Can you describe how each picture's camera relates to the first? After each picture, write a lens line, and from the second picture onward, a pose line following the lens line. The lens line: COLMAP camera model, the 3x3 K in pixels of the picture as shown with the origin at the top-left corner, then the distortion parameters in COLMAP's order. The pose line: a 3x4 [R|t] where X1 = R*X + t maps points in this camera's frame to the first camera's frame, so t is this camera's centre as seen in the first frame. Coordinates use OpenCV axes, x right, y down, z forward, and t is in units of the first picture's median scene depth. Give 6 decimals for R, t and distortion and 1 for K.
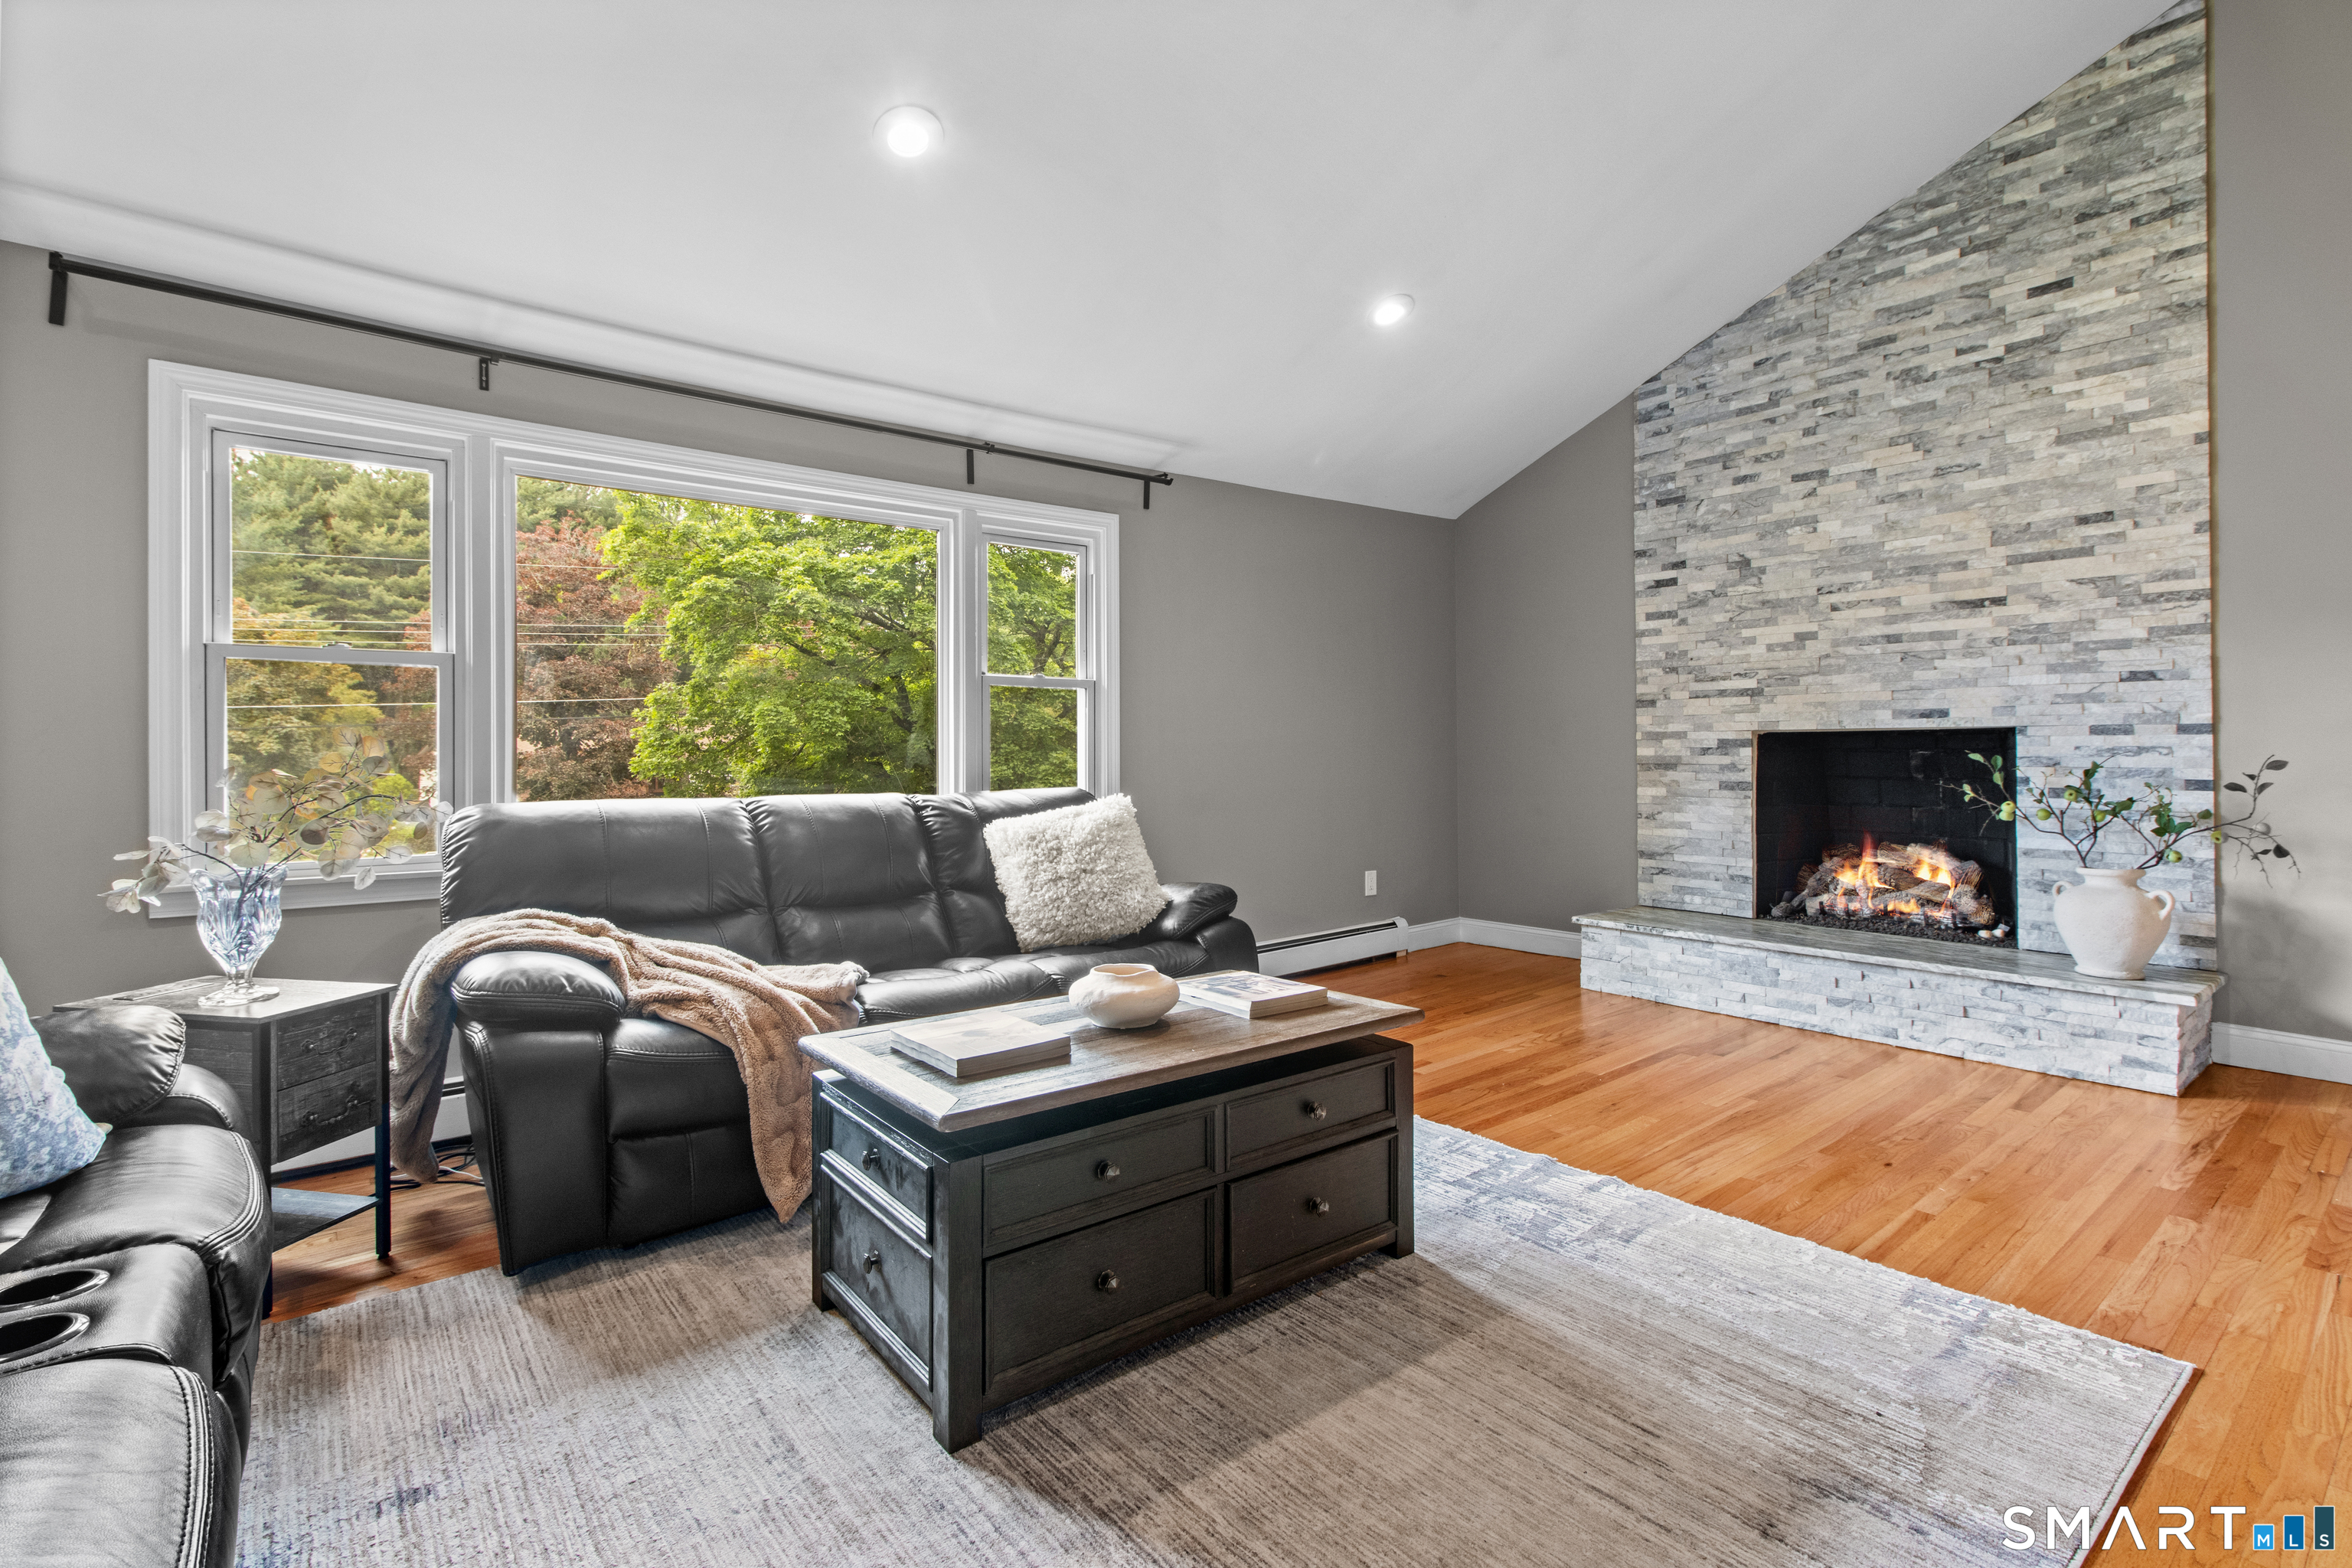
lens RADIAL K [[1096.3, 0, 1143.2], [0, 1096.3, 742.8], [0, 0, 1]] dist [0.001132, 0.000900]
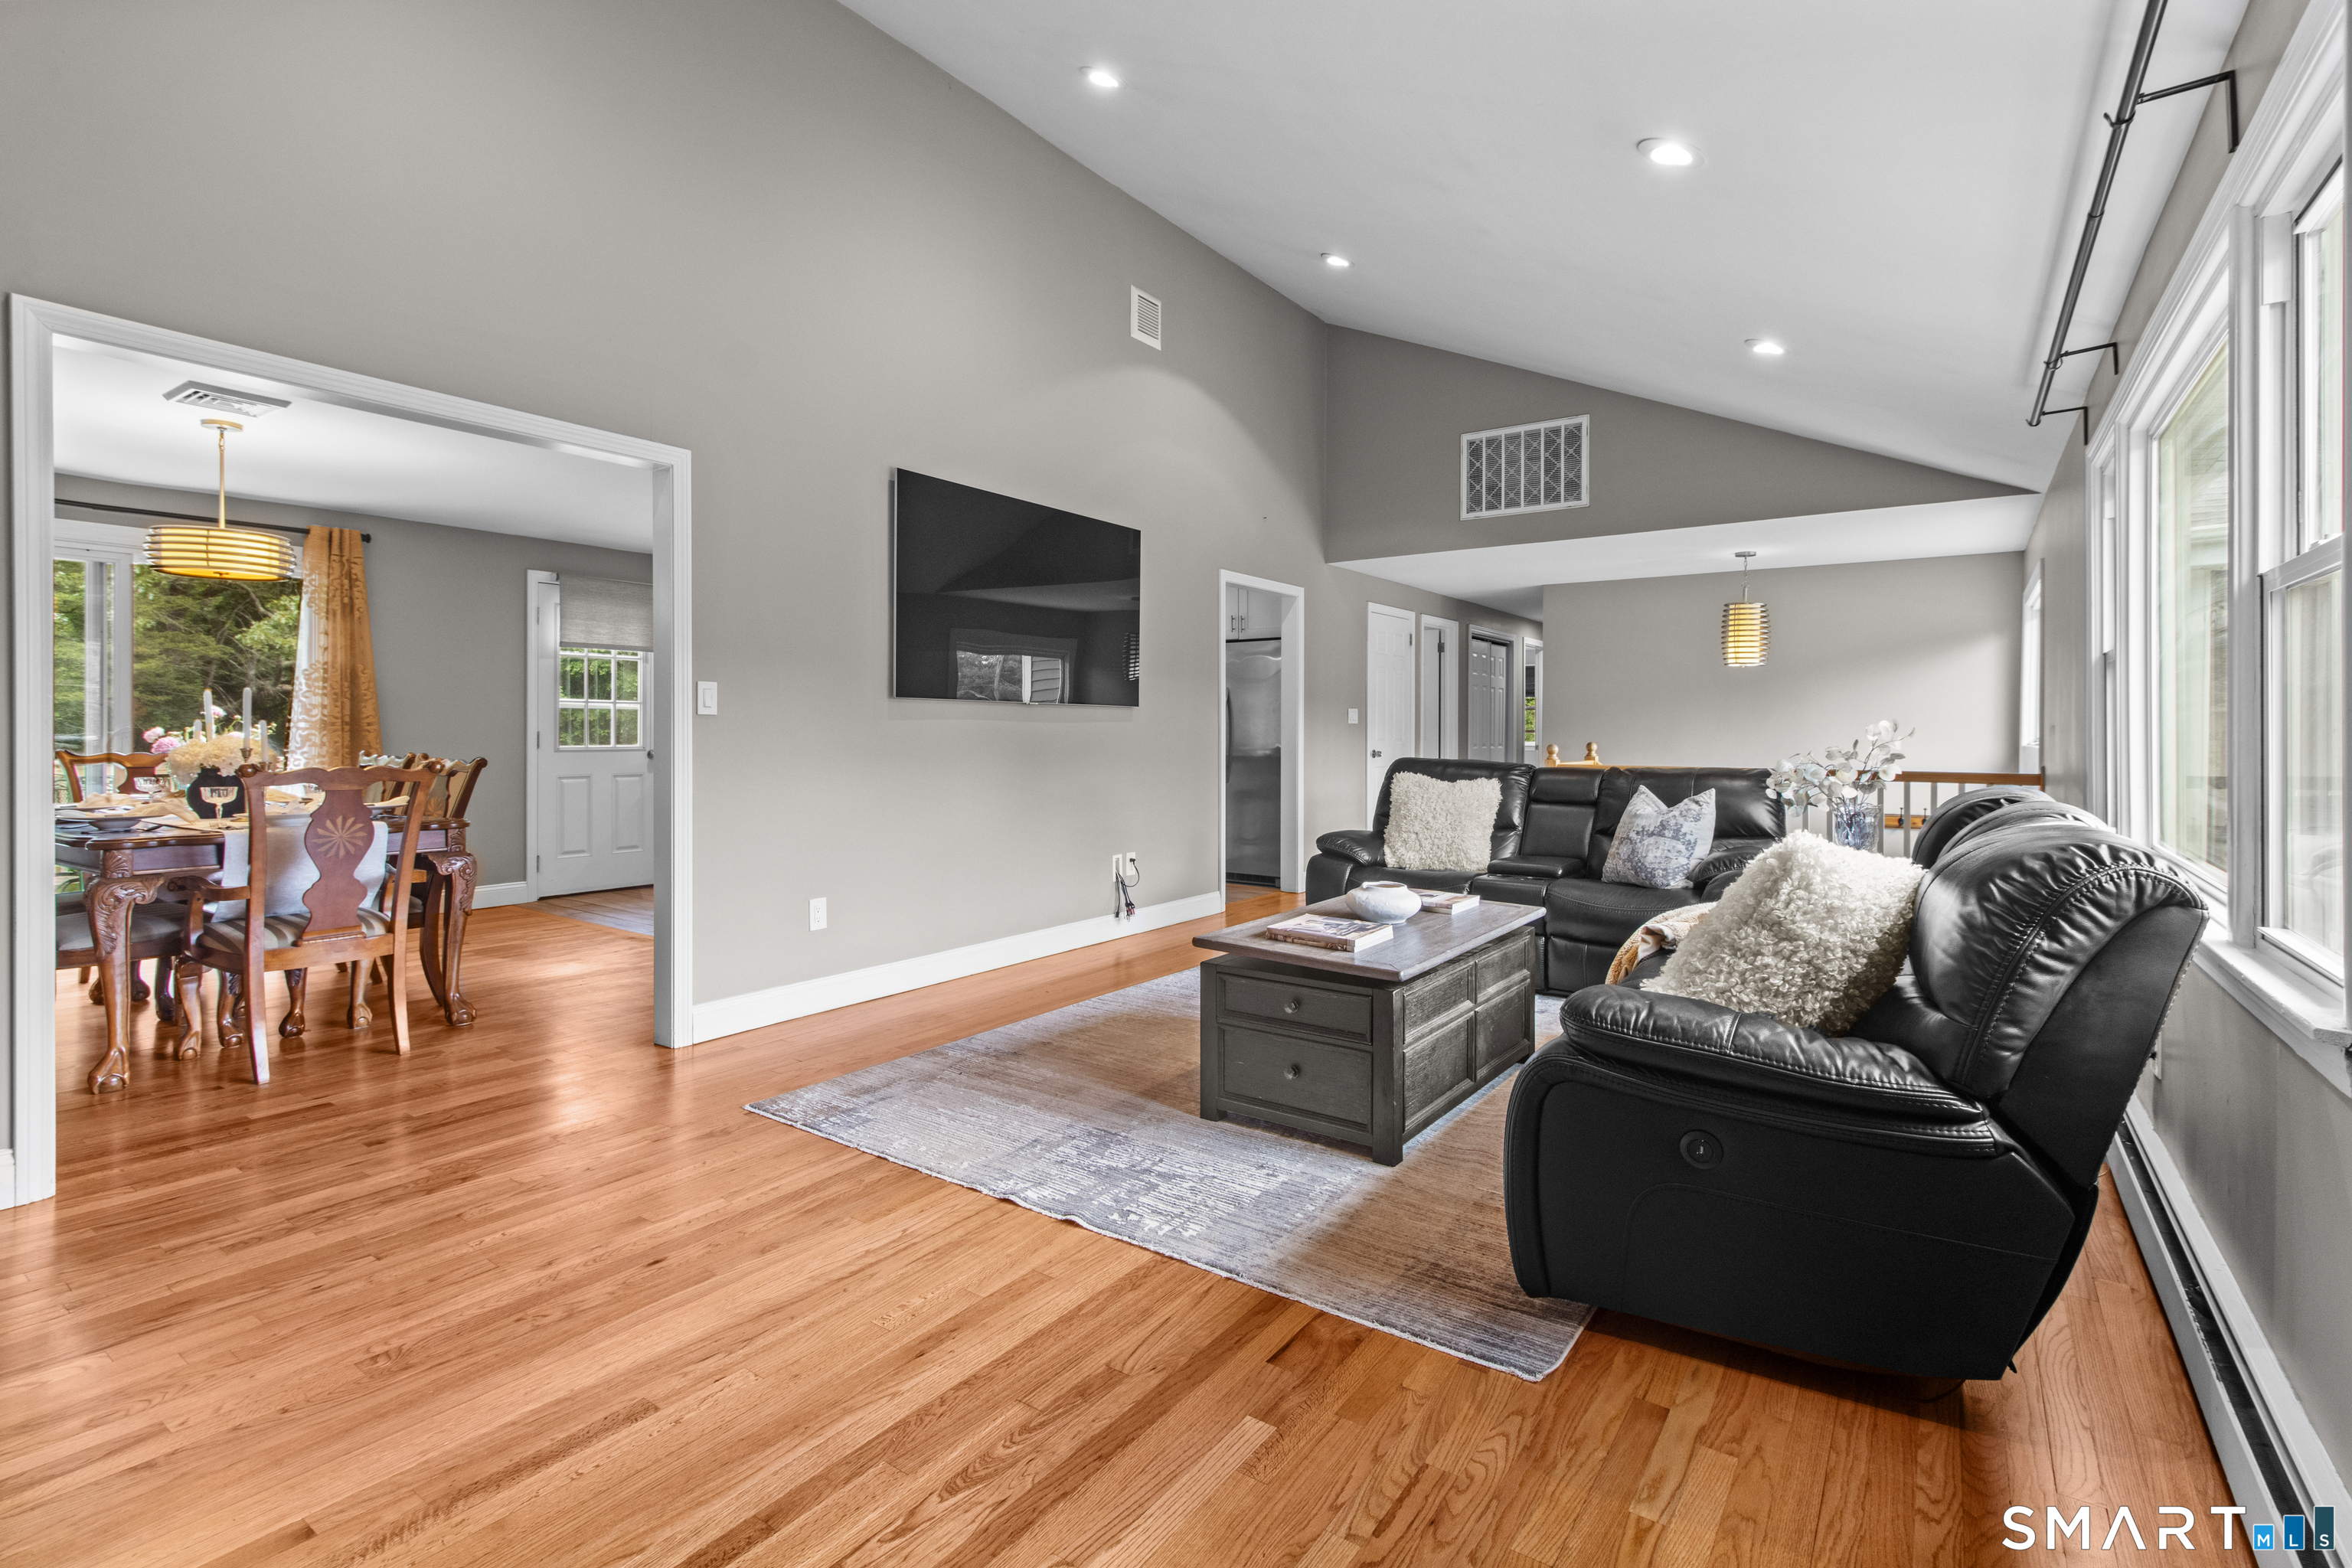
lens RADIAL K [[1096.3, 0, 1180.9], [0, 1096.3, 731.7], [0, 0, 1]] dist [0.001132, 0.000900]
pose [[-0.953955, 0.002458, -0.299939, 0.402820], [0.002514, 0.999997, 0.000201, -0.000016], [0.299939, -0.000562, -0.953958, 1.367444]]
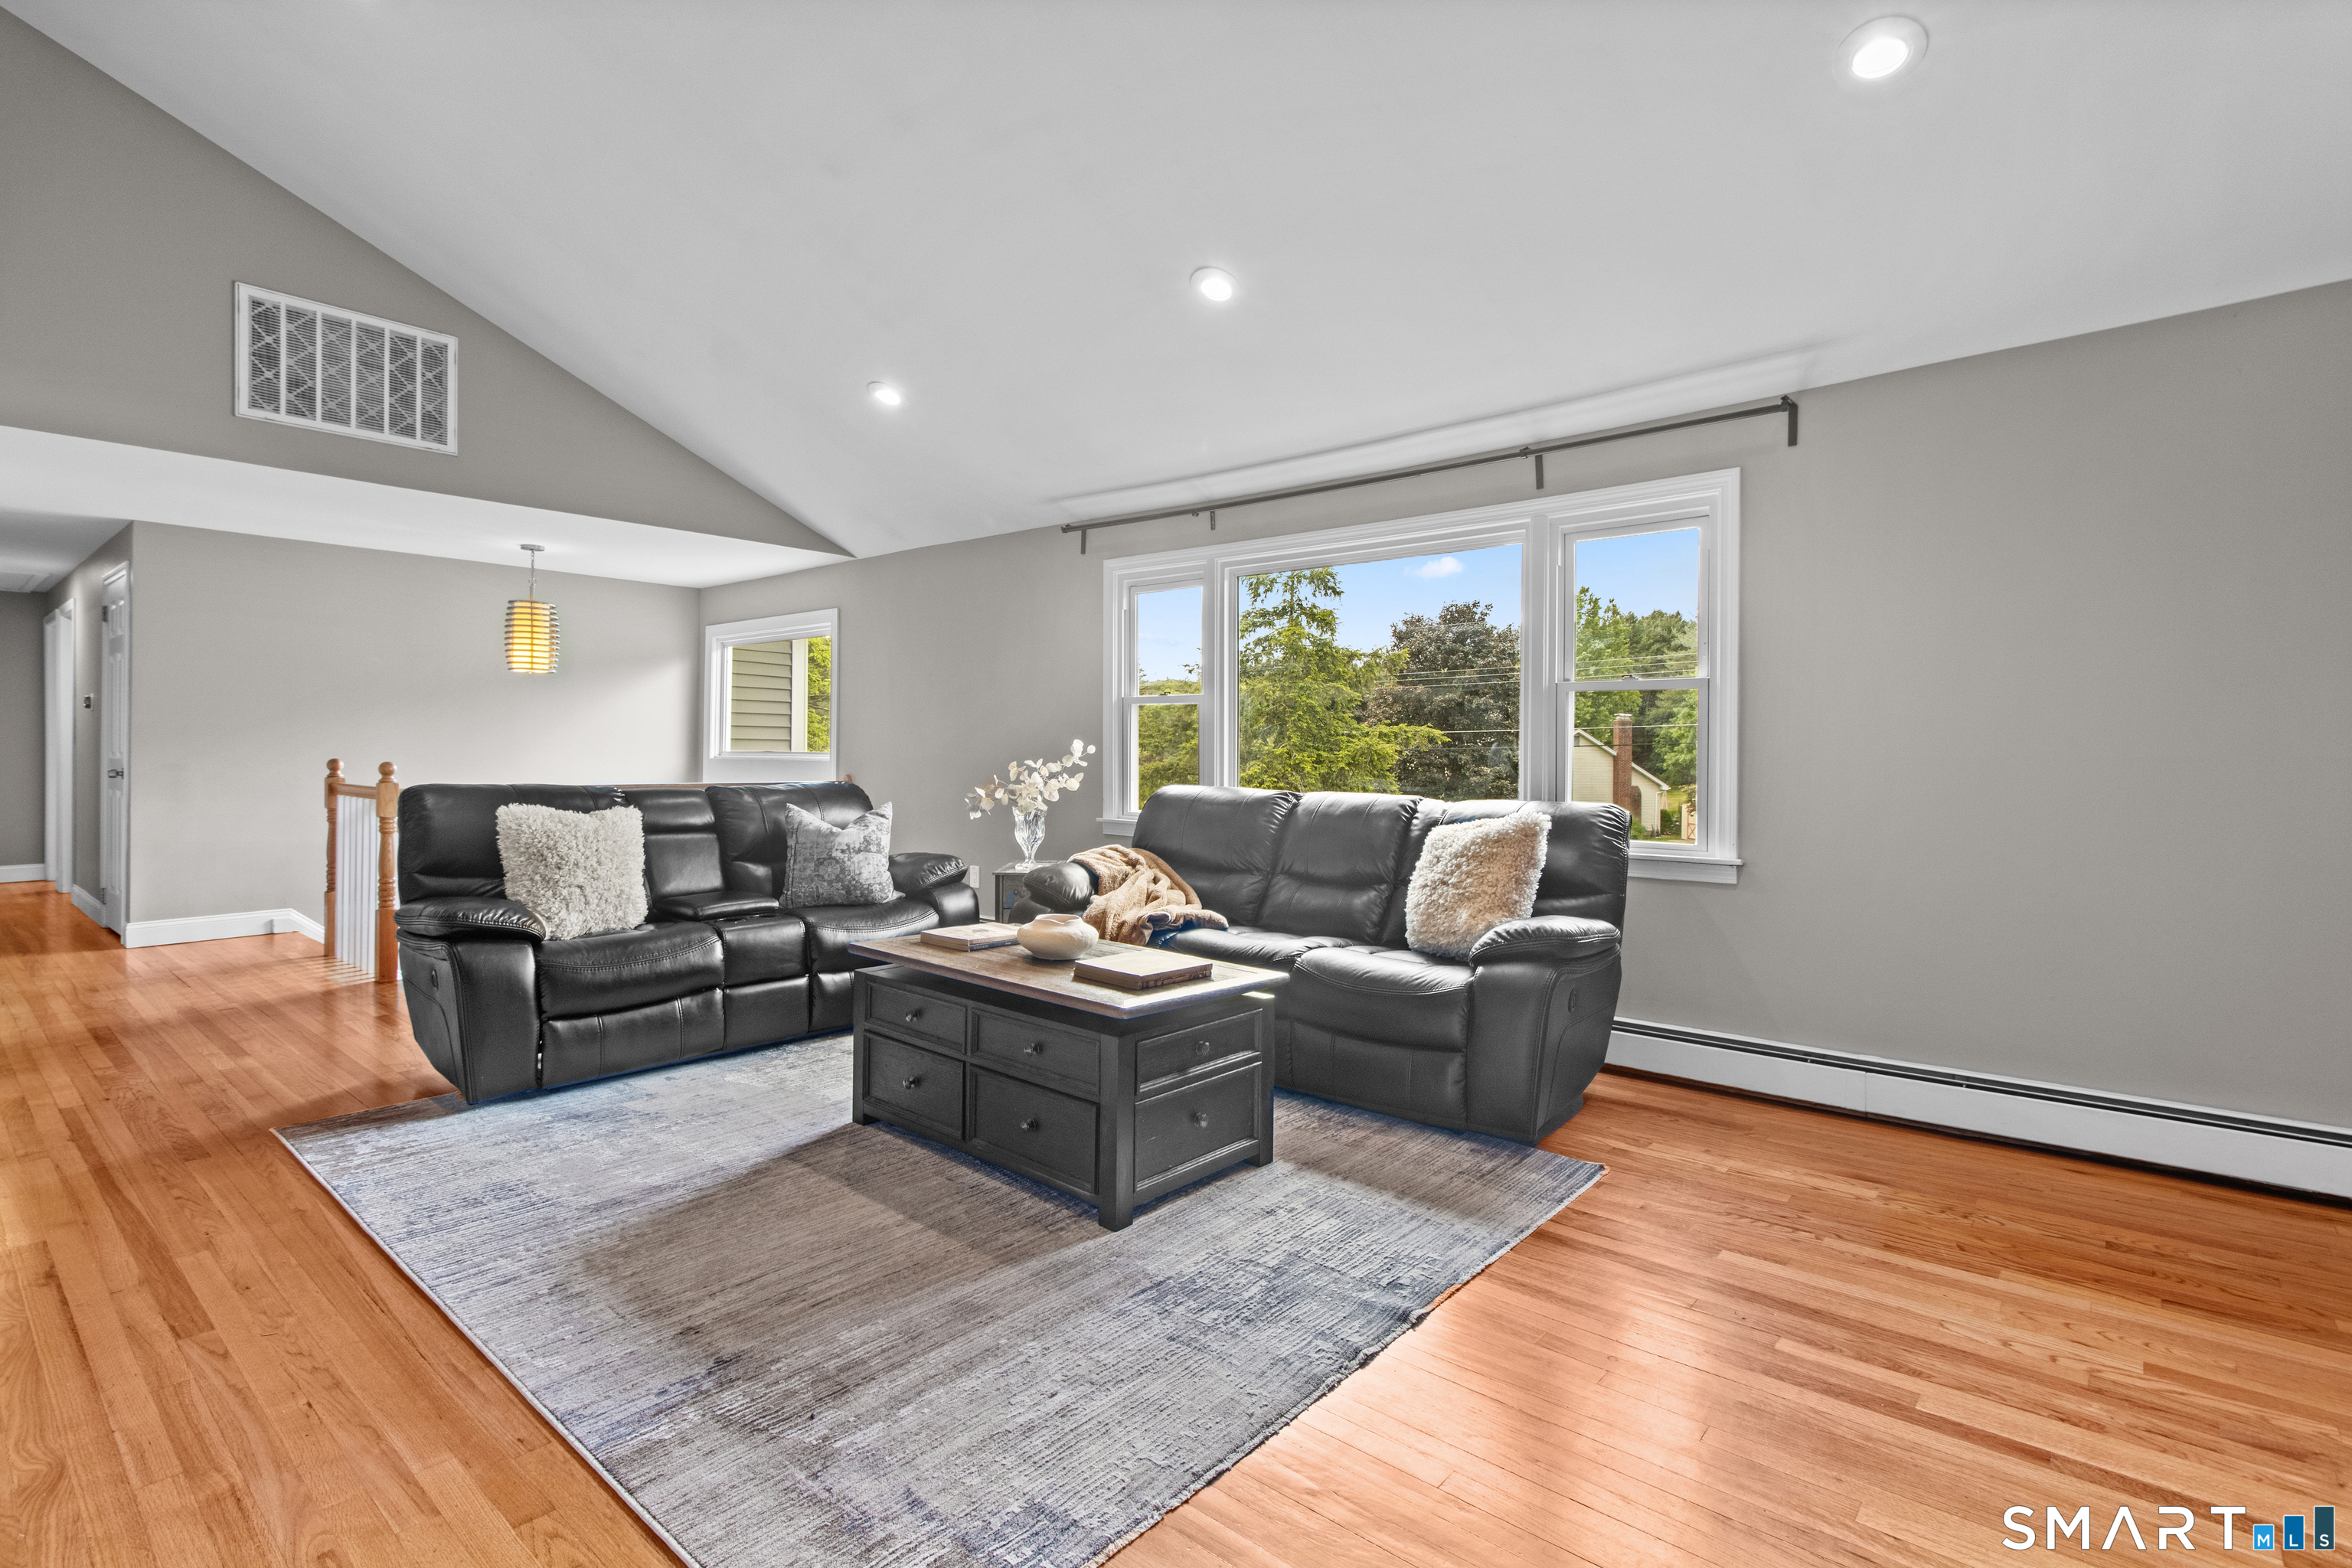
lens RADIAL K [[1096.3, 0, 1189.1], [0, 1096.3, 777.5], [0, 0, 1]] dist [0.001132, 0.000900]
pose [[0.197653, 0.030975, -0.979783, 0.784021], [-0.006786, 0.999520, 0.030230, -0.005452], [0.980249, 0.000673, 0.197768, 0.522051]]
